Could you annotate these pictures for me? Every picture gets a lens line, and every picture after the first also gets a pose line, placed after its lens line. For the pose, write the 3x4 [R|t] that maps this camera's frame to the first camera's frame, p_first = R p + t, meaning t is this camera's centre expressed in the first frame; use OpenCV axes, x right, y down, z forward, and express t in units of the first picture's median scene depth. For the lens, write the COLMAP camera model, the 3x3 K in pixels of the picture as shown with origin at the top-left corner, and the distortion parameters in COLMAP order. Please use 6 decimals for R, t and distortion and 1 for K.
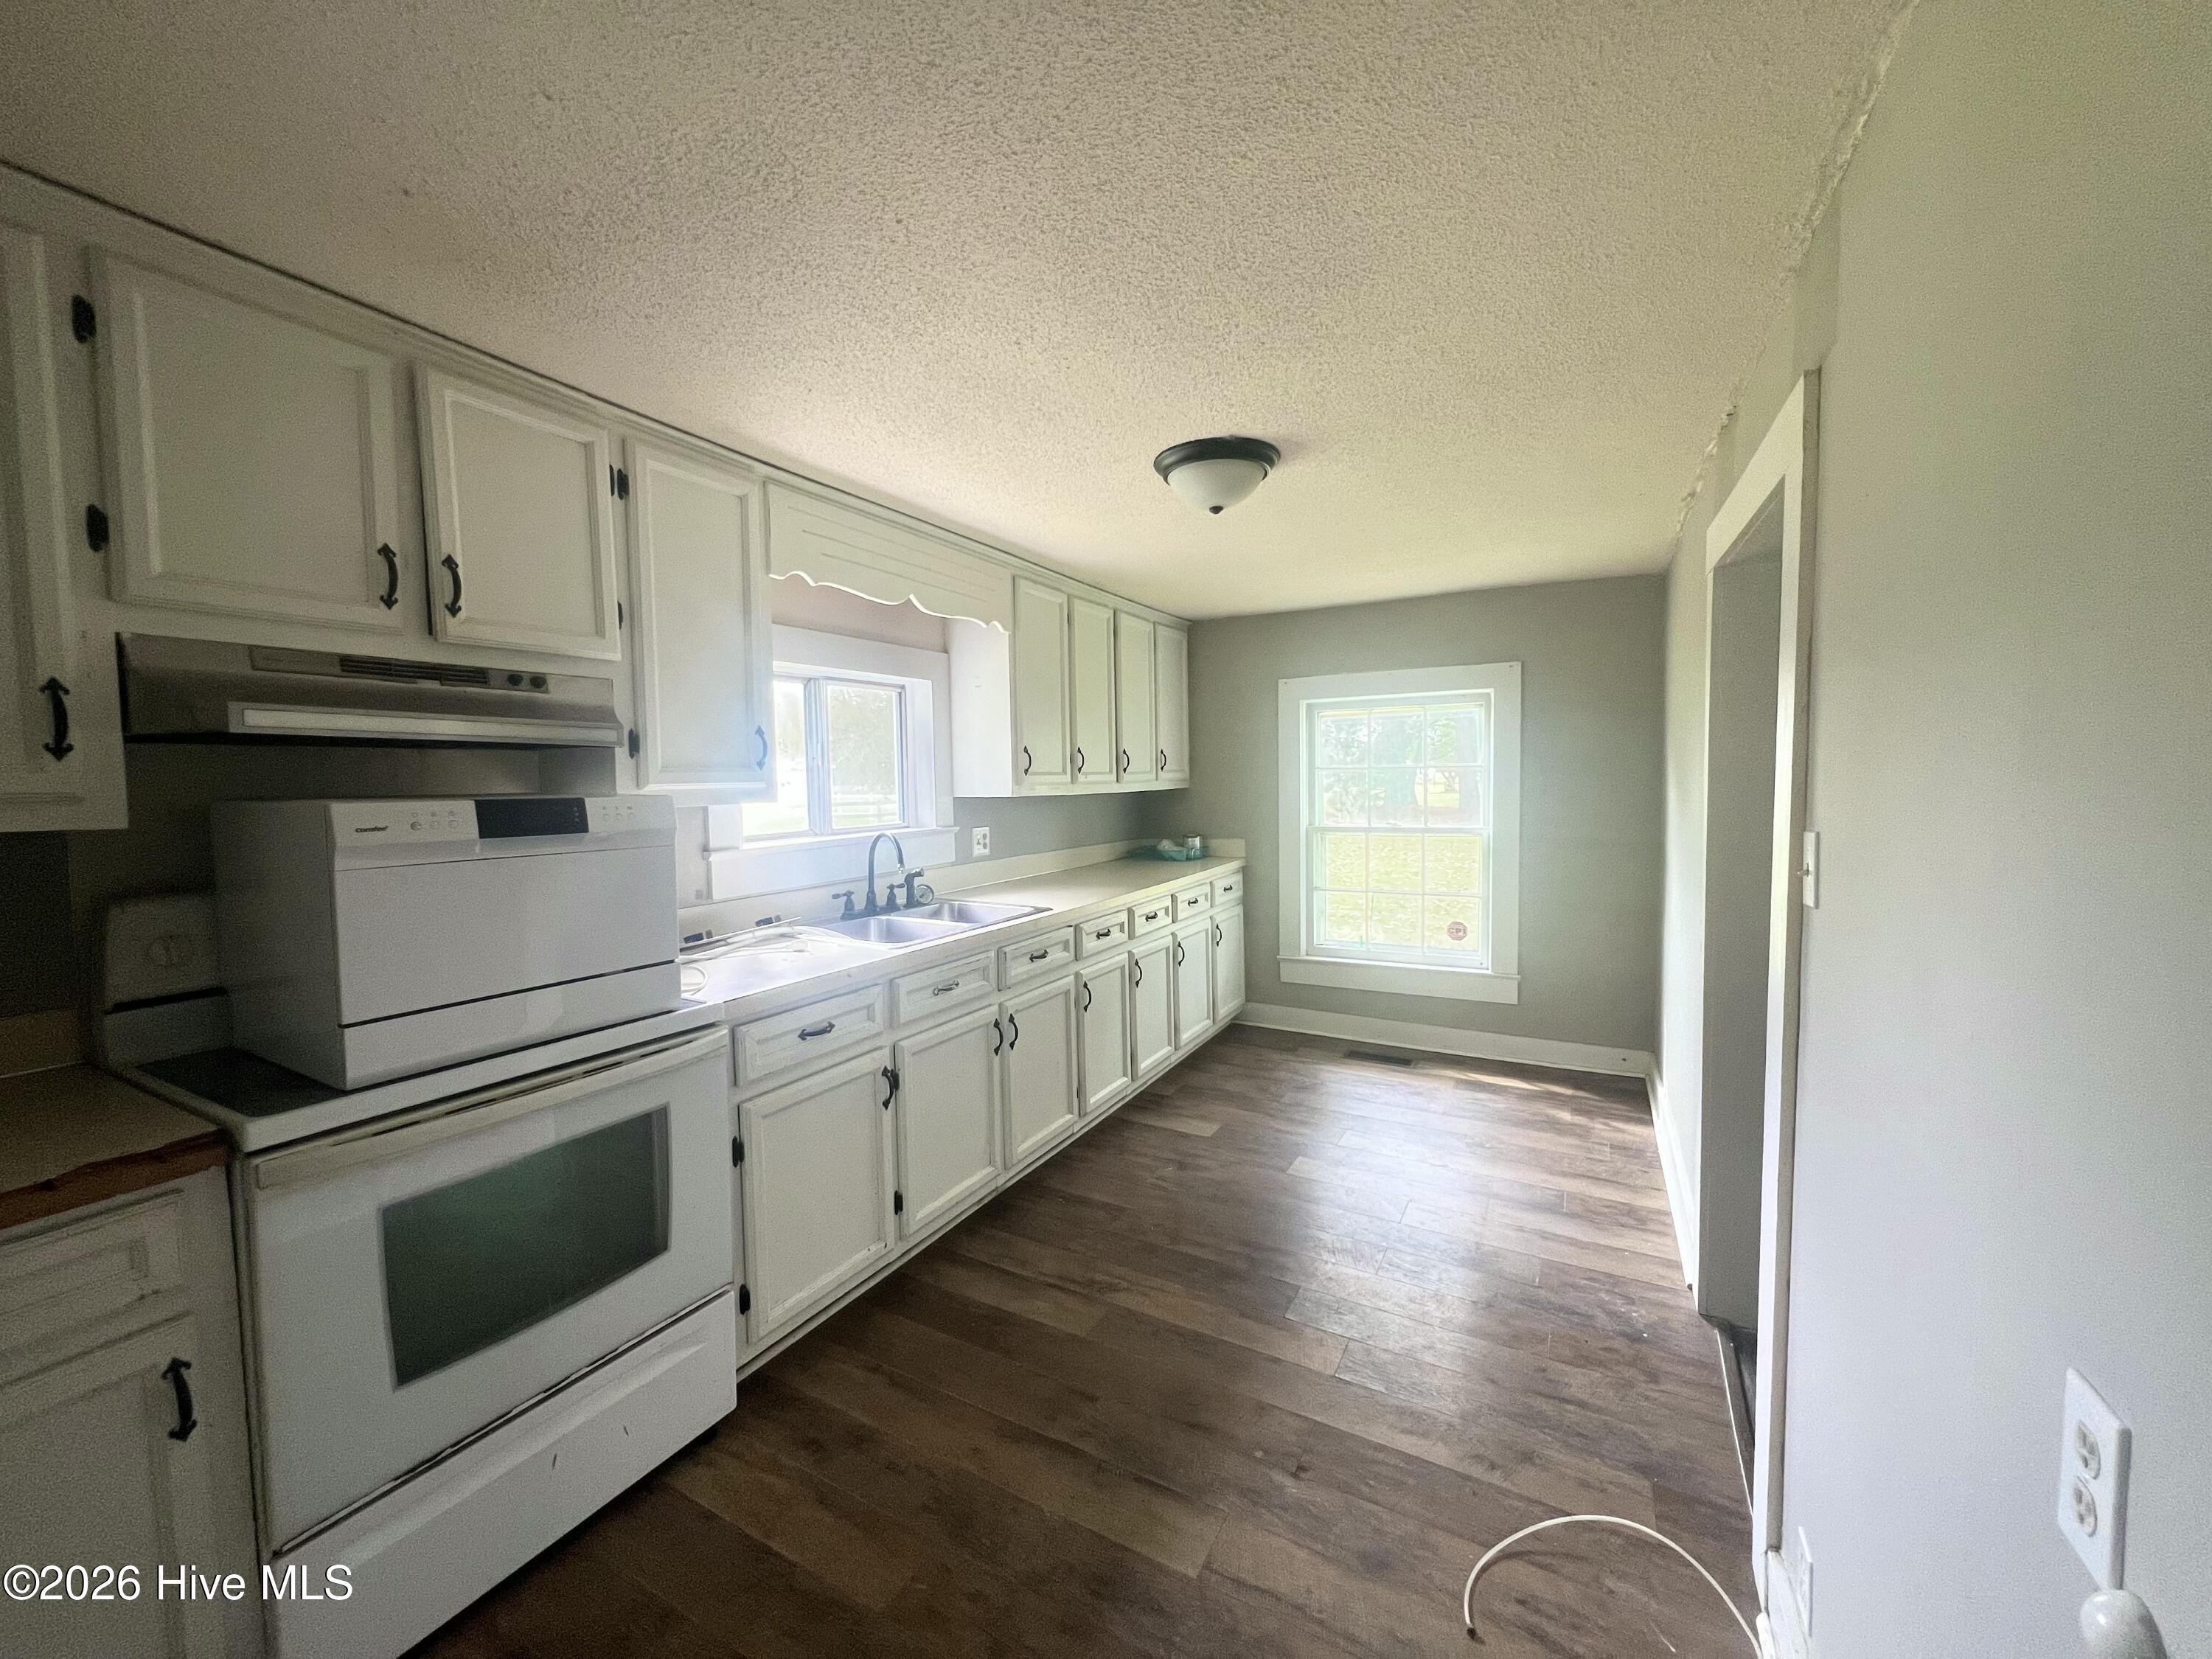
lens RADIAL K [[876.7, 0, 1106.0], [0, 876.7, 829.5], [0, 0, 1]] dist [-0.002211, -0.000228]
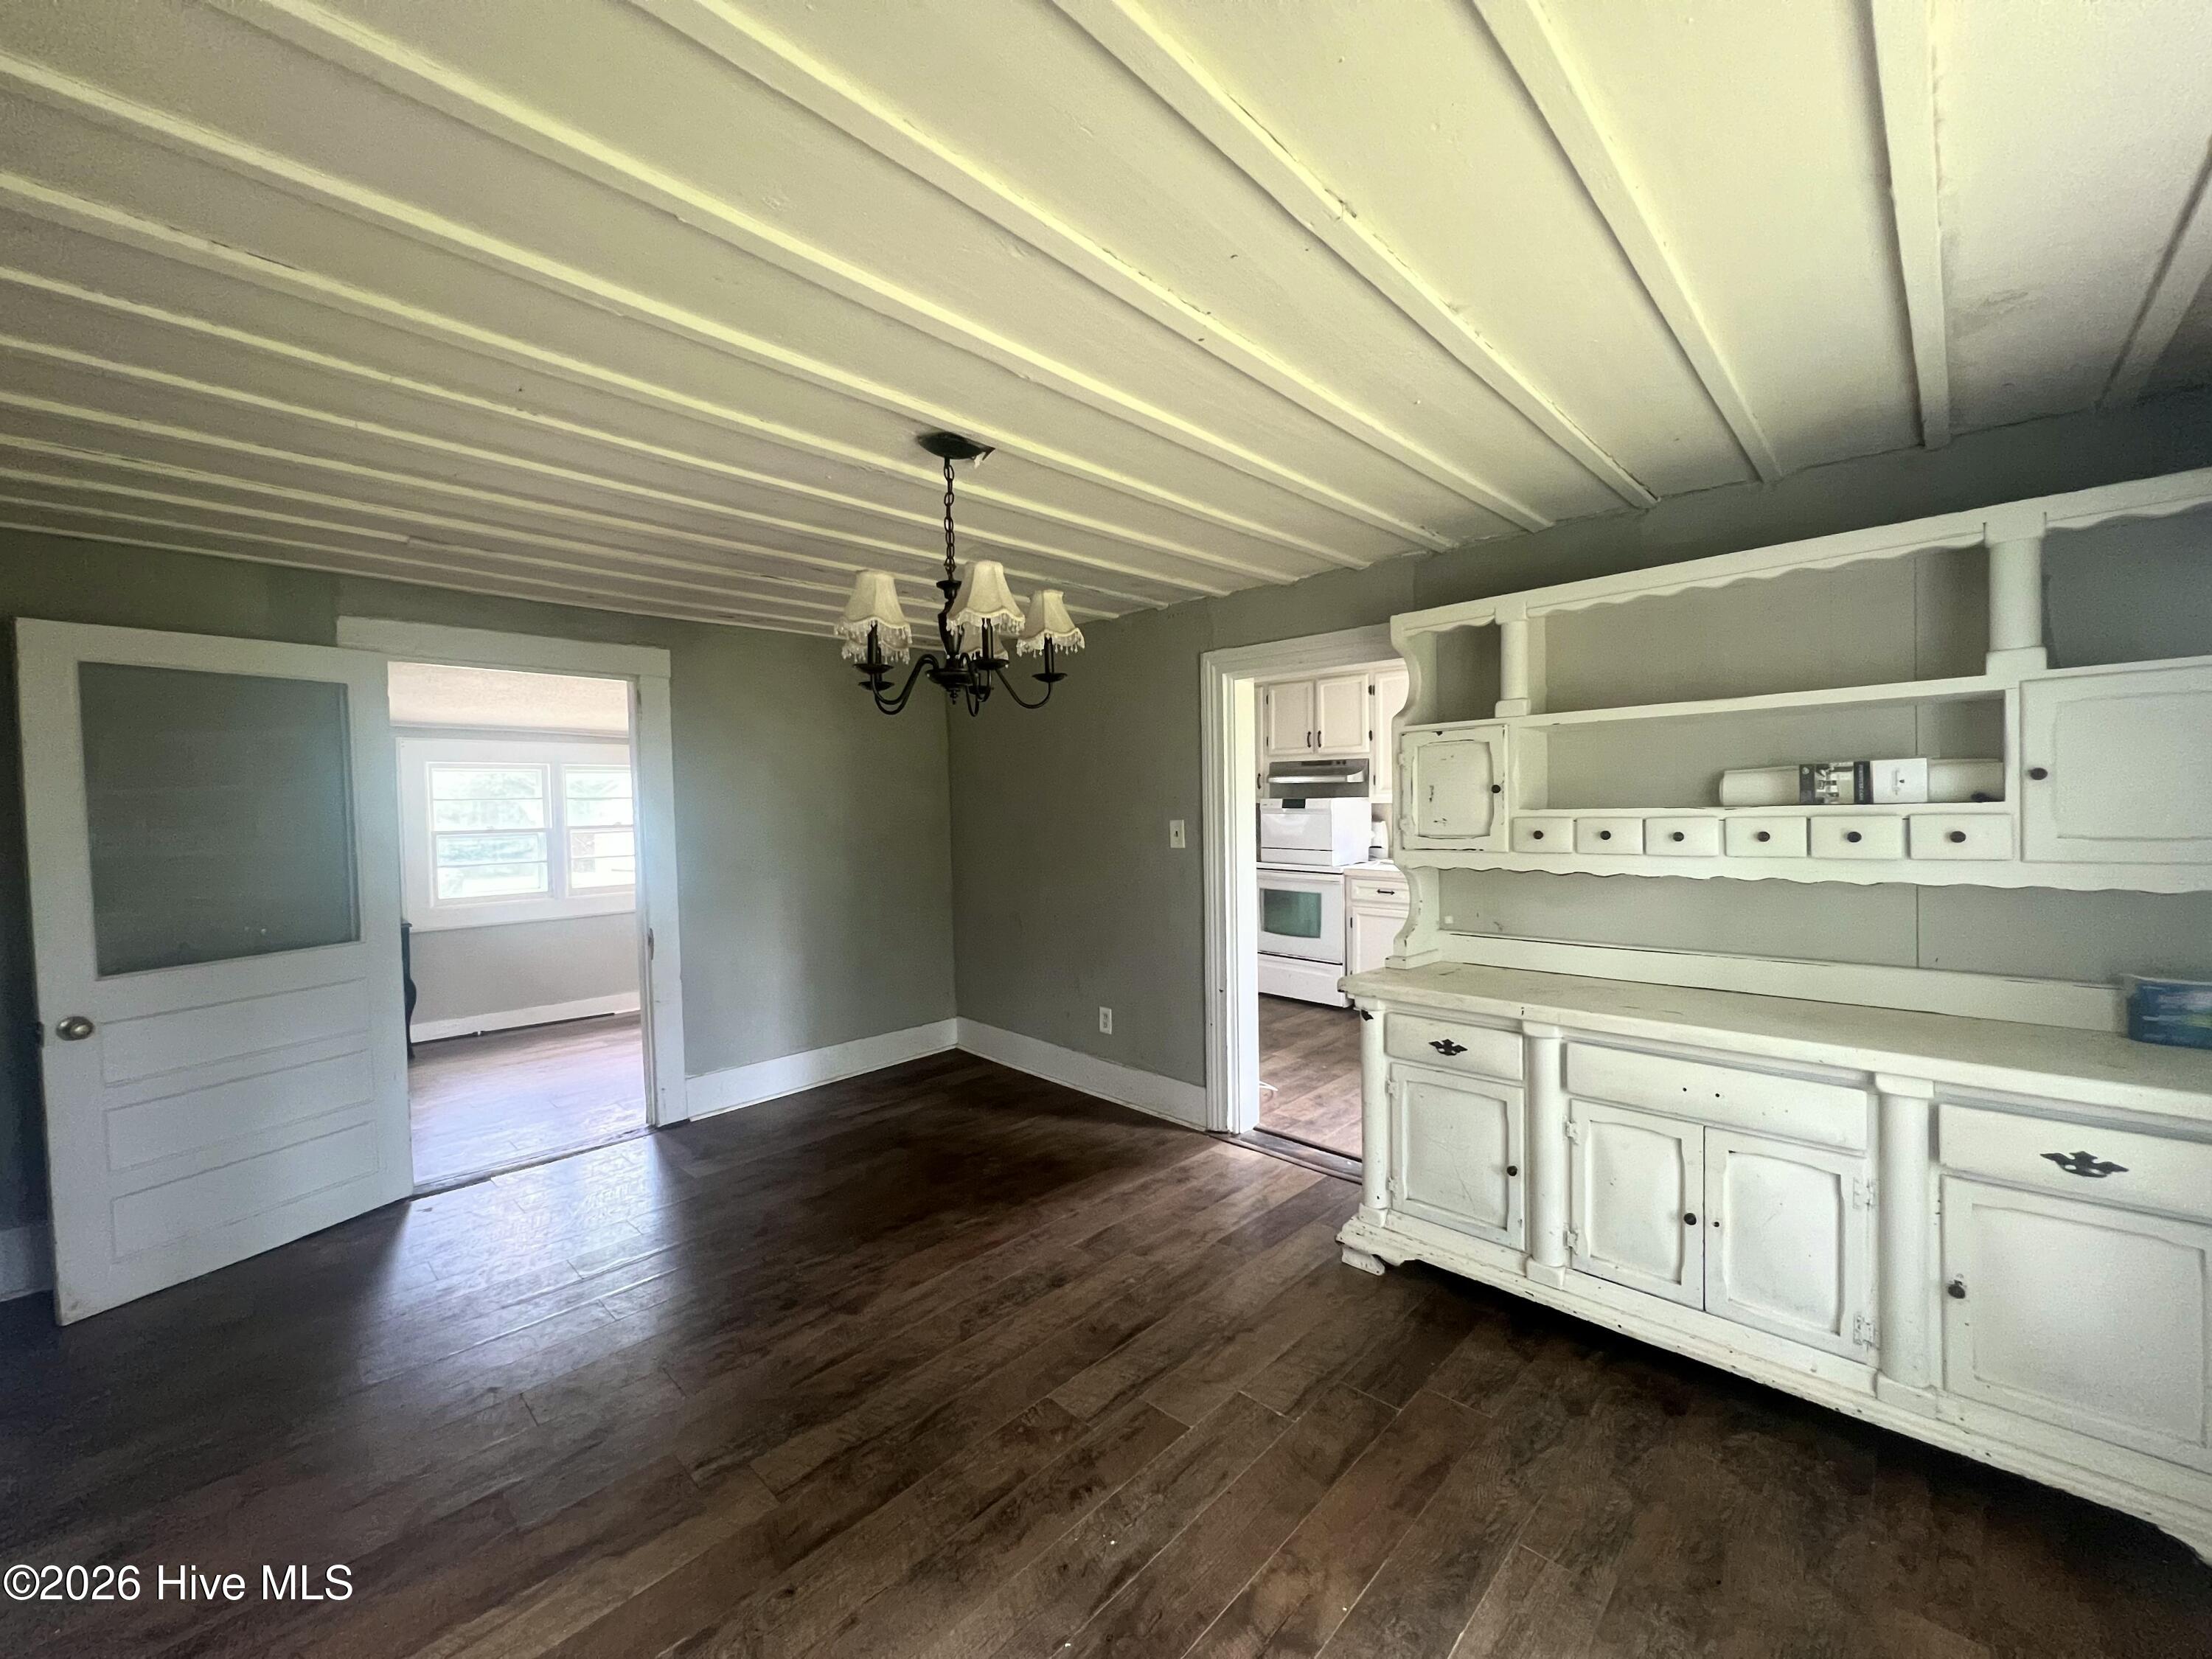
lens RADIAL K [[876.7, 0, 1106.0], [0, 876.7, 829.5], [0, 0, 1]] dist [-0.002211, -0.000228]
pose [[-0.257295, 0.049506, -0.965064, 1.690032], [-0.043475, 0.997083, 0.062739, -0.055180], [0.965354, 0.058099, -0.254392, 0.625537]]
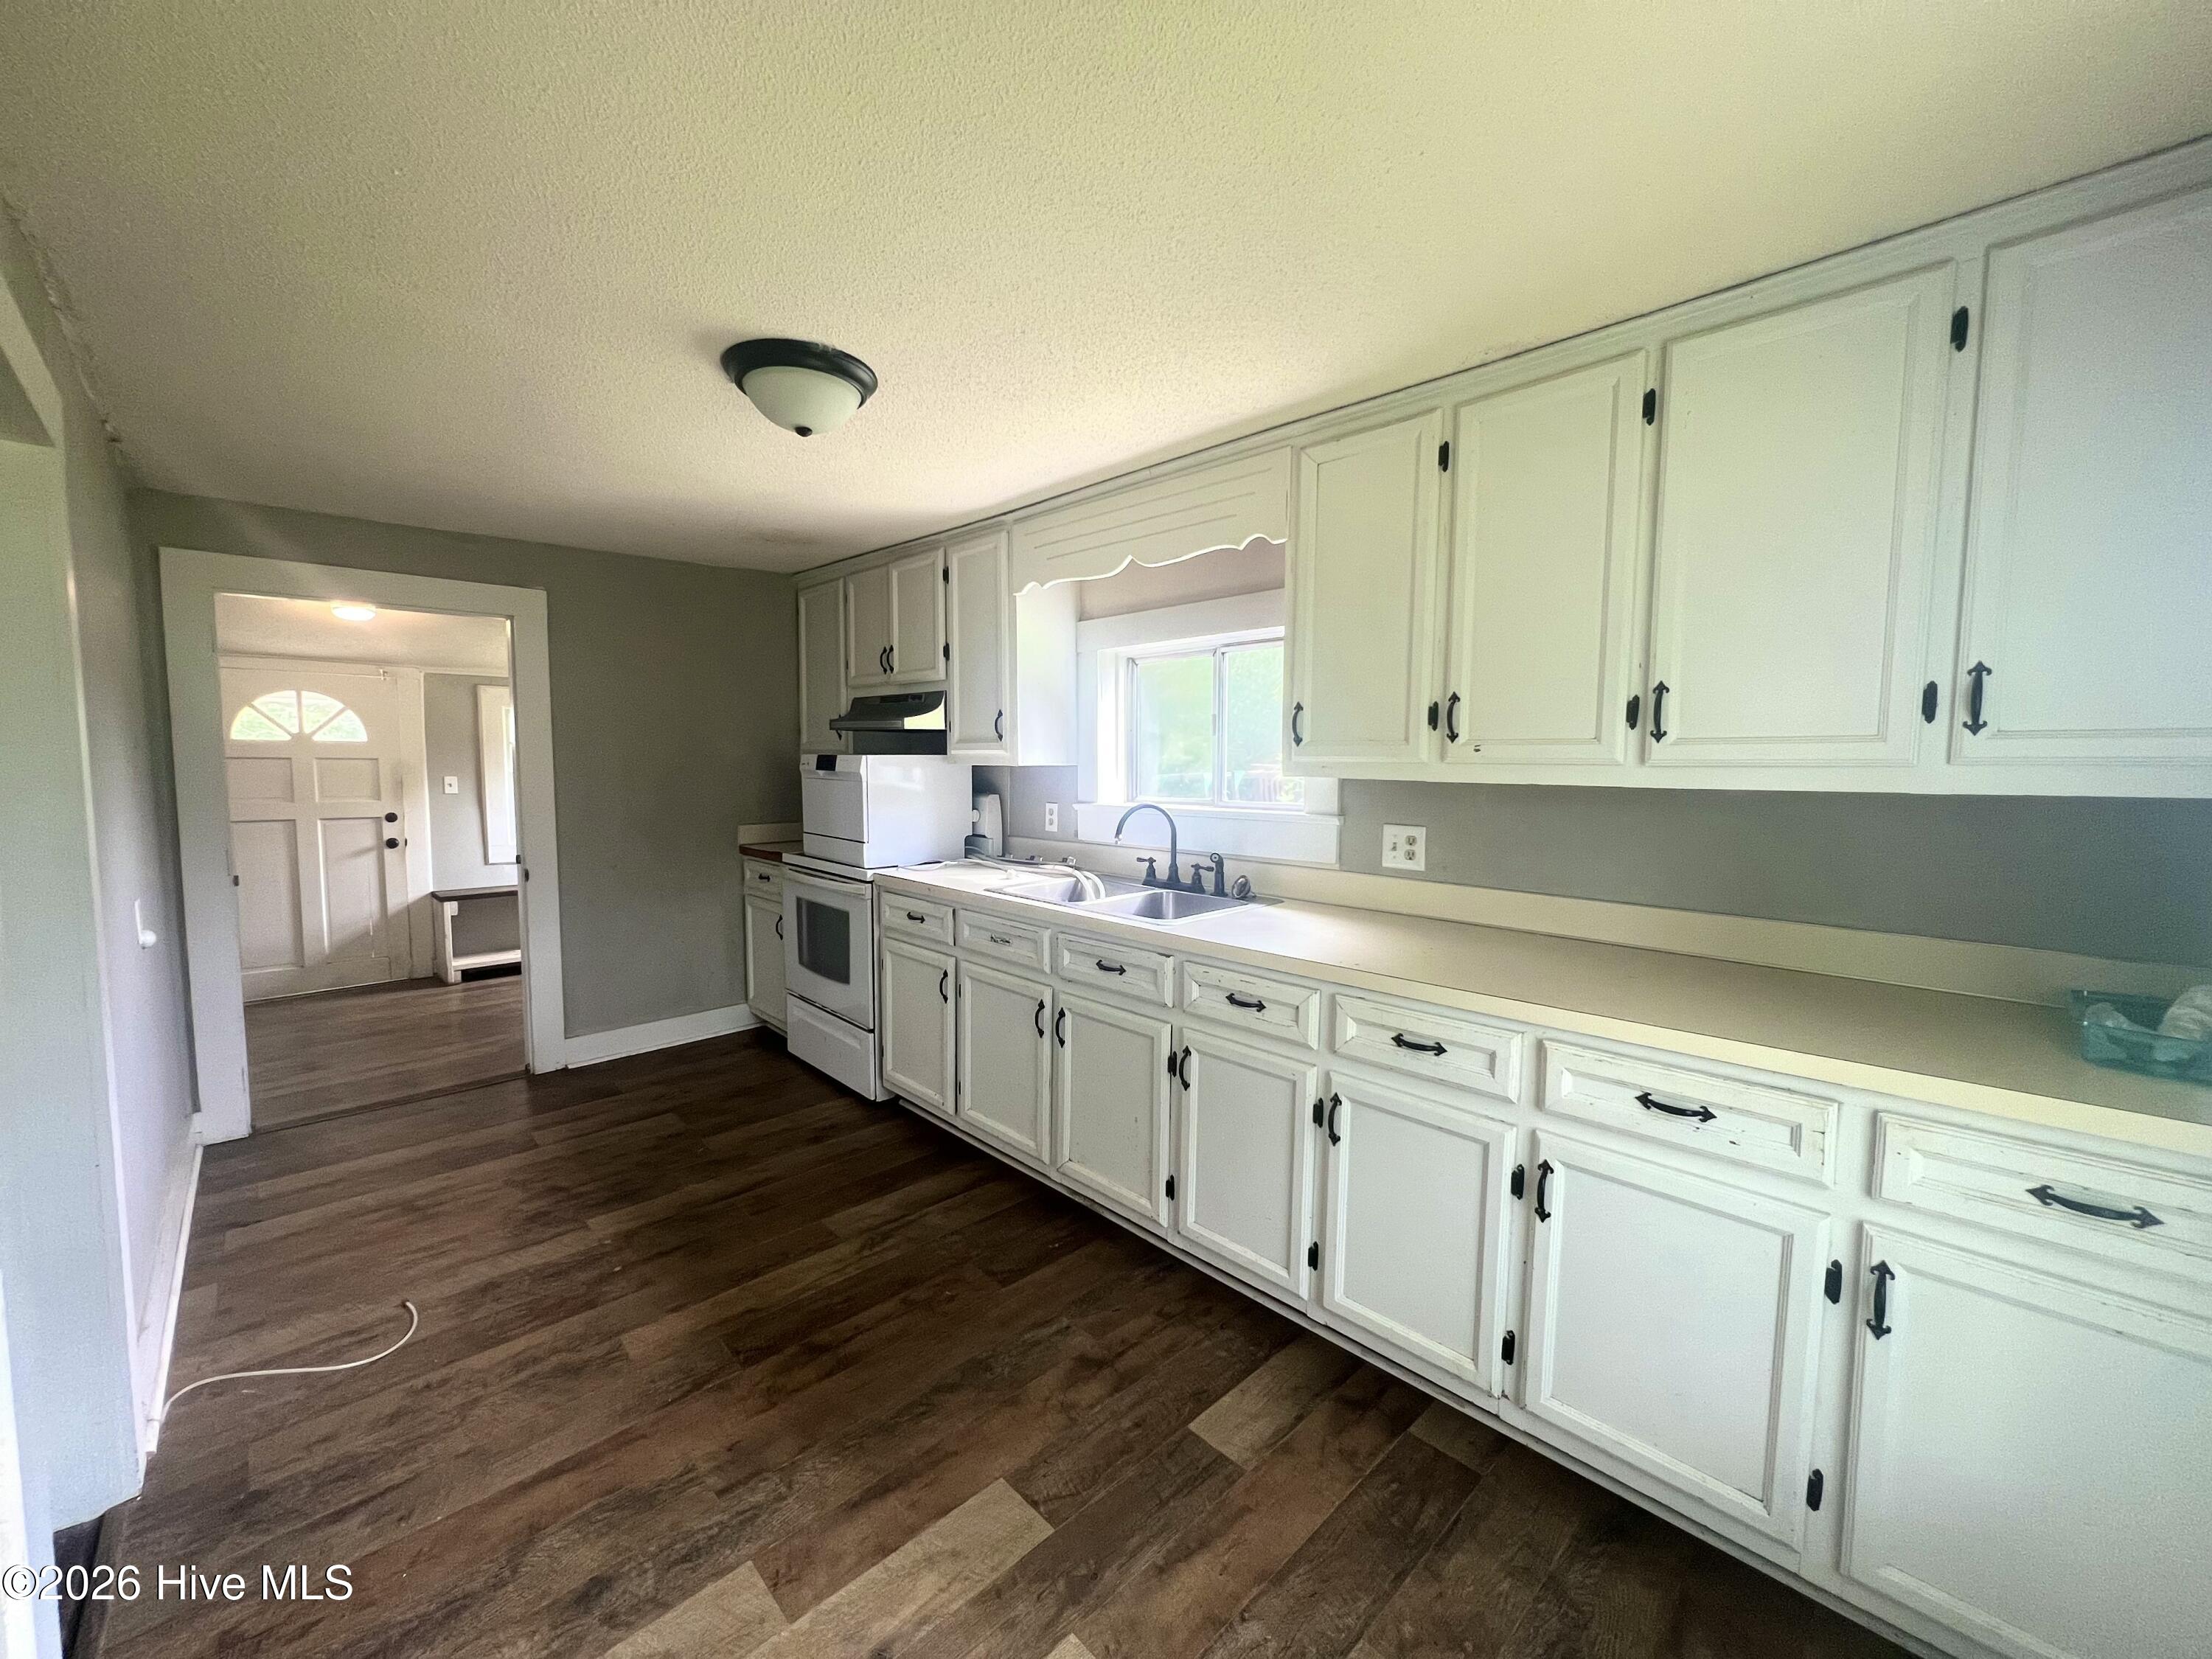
lens RADIAL K [[876.7, 0, 1106.0], [0, 876.7, 829.5], [0, 0, 1]] dist [-0.002211, -0.000228]
pose [[-0.296680, 0.088741, -0.950845, 0.708875], [-0.063758, 0.991611, 0.112440, -0.076899], [0.952846, 0.093983, -0.288534, 1.254402]]
